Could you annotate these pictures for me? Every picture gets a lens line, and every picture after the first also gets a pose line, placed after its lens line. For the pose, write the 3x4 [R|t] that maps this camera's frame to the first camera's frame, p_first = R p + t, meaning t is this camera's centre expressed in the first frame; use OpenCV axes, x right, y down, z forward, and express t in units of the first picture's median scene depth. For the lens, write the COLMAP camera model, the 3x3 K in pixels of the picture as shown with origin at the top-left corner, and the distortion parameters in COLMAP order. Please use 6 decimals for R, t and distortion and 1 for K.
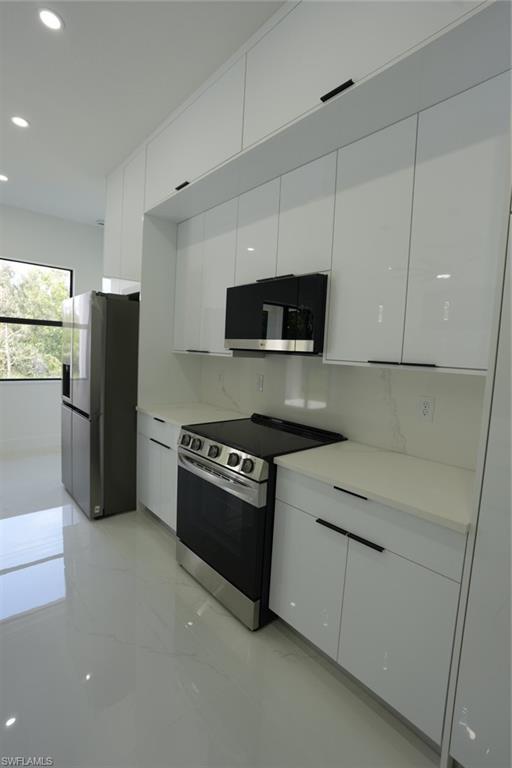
lens RADIAL K [[353.8, 0, 256.0], [0, 353.8, 384.0], [0, 0, 1]] dist [-0.075061, 0.027959]
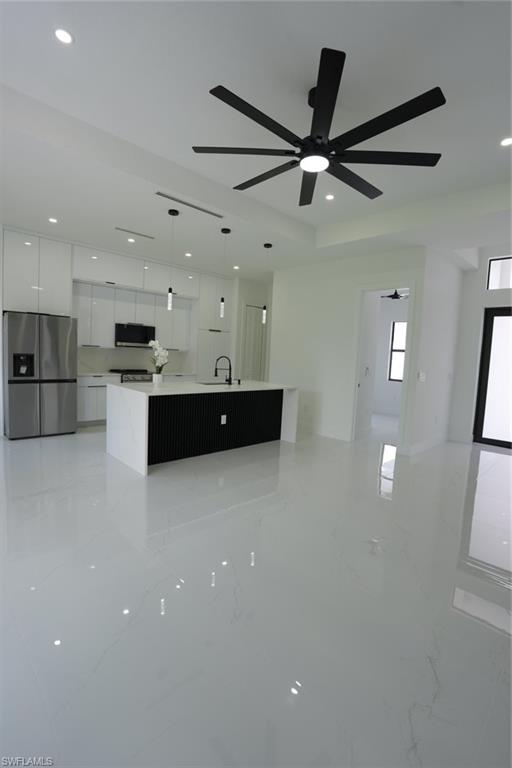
lens RADIAL K [[353.8, 0, 256.0], [0, 353.8, 384.0], [0, 0, 1]] dist [-0.075061, 0.027959]
pose [[-0.044698, -0.136686, 0.989606, -2.687853], [0.040247, 0.989545, 0.138495, -0.129044], [-0.998189, 0.046020, -0.038730, 0.044614]]
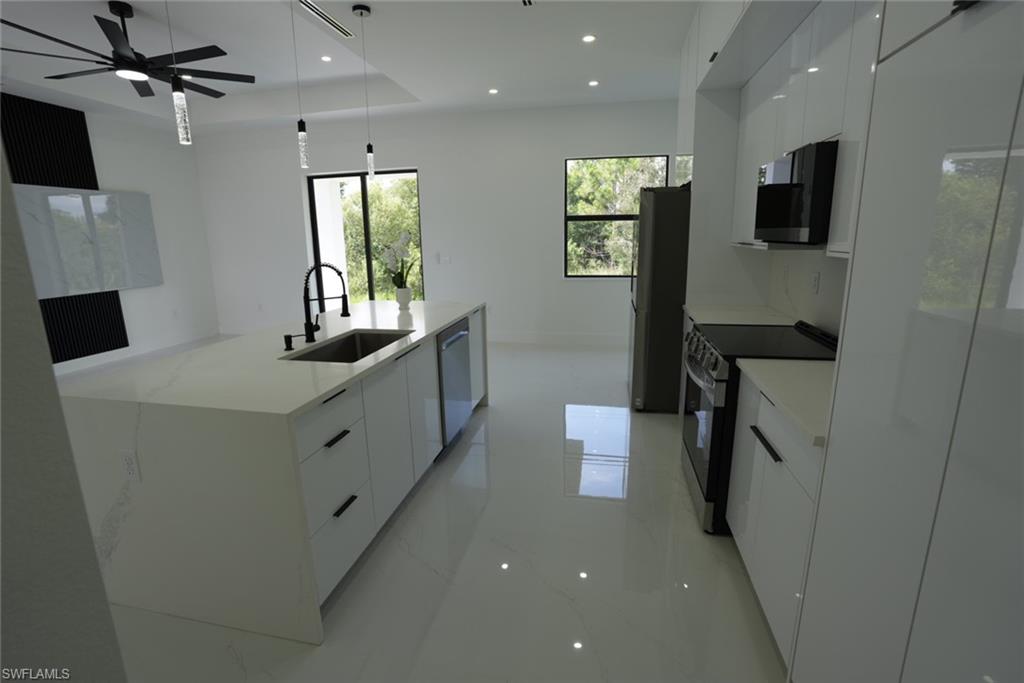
lens RADIAL K [[471.7, 0, 509.8], [0, 471.7, 338.9], [0, 0, 1]] dist [-0.075061, 0.027959]
pose [[0.595695, 0.113262, -0.795185, 0.447149], [-0.023508, 0.992042, 0.123690, 0.011431], [0.802867, -0.054989, 0.593617, -0.146490]]
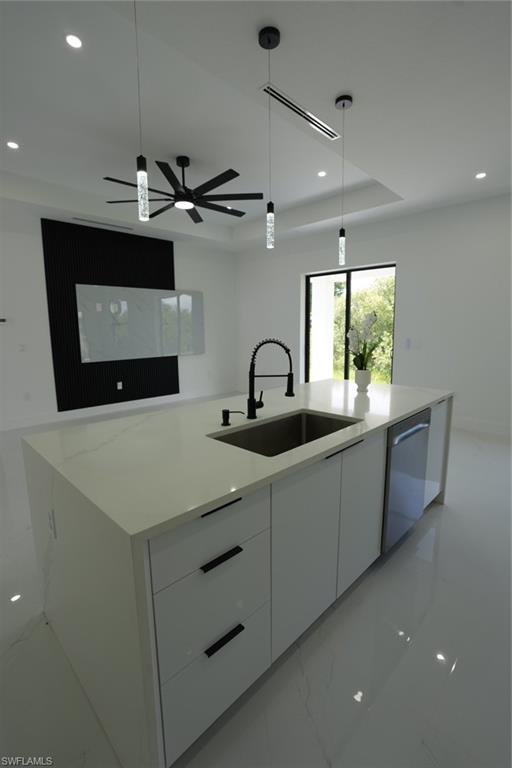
lens RADIAL K [[353.8, 0, 256.0], [0, 353.8, 384.0], [0, 0, 1]] dist [-0.075061, 0.027959]
pose [[0.067794, 0.101470, -0.992526, 0.128180], [-0.075098, 0.992512, 0.096339, 0.006679], [0.994869, 0.068005, 0.074906, 0.054662]]
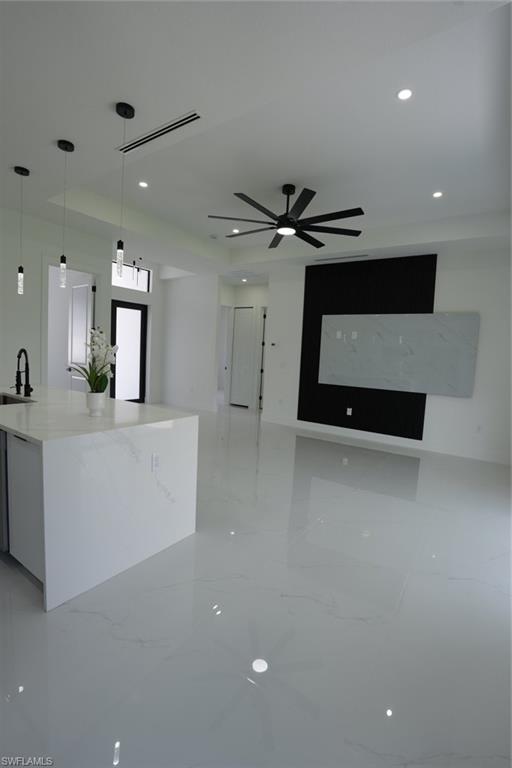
lens RADIAL K [[353.8, 0, 256.0], [0, 353.8, 384.0], [0, 0, 1]] dist [-0.075061, 0.027959]
pose [[-0.963684, -0.077458, -0.255566, -1.114899], [-0.121333, 0.979527, 0.160638, -0.188433], [0.237892, 0.185813, -0.953353, 1.499289]]
